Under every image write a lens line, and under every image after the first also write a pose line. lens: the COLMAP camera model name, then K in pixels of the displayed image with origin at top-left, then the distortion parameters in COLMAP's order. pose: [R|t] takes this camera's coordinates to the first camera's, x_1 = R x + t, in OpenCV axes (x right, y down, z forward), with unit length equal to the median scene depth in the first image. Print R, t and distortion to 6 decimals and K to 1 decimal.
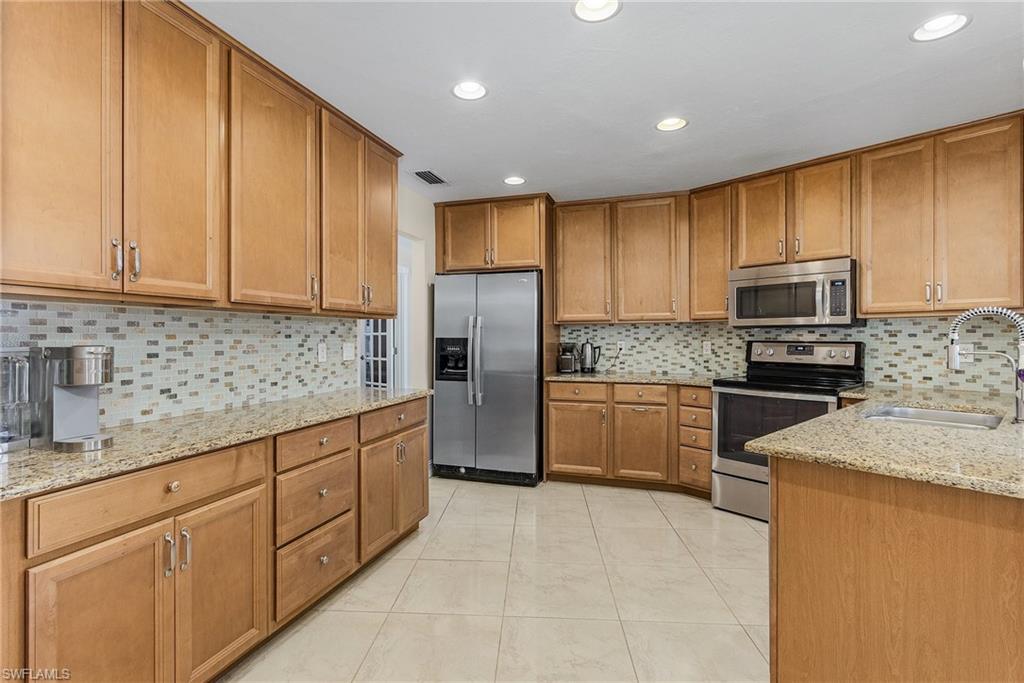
lens RADIAL K [[481.4, 0, 512.0], [0, 481.4, 341.5], [0, 0, 1]] dist [0.000553, 0.000001]
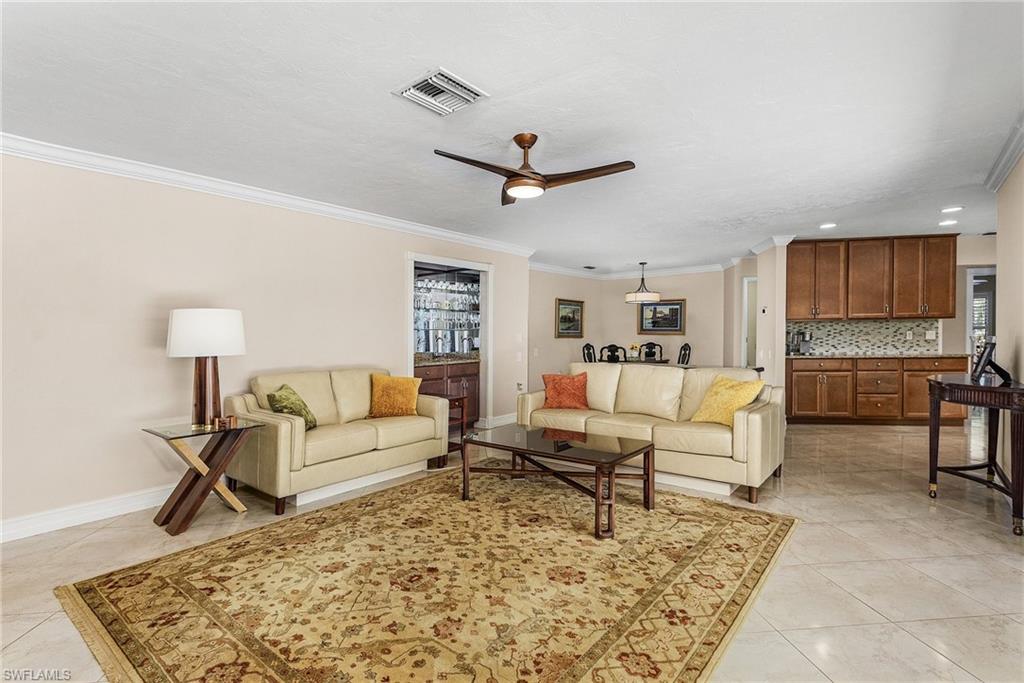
lens RADIAL K [[481.4, 0, 512.0], [0, 481.4, 341.5], [0, 0, 1]] dist [0.000553, 0.000001]
pose [[0.160047, 0.017539, -0.986954, 2.224103], [0.003537, 0.999826, 0.018341, 0.005404], [0.987103, -0.006427, 0.159957, -1.739504]]
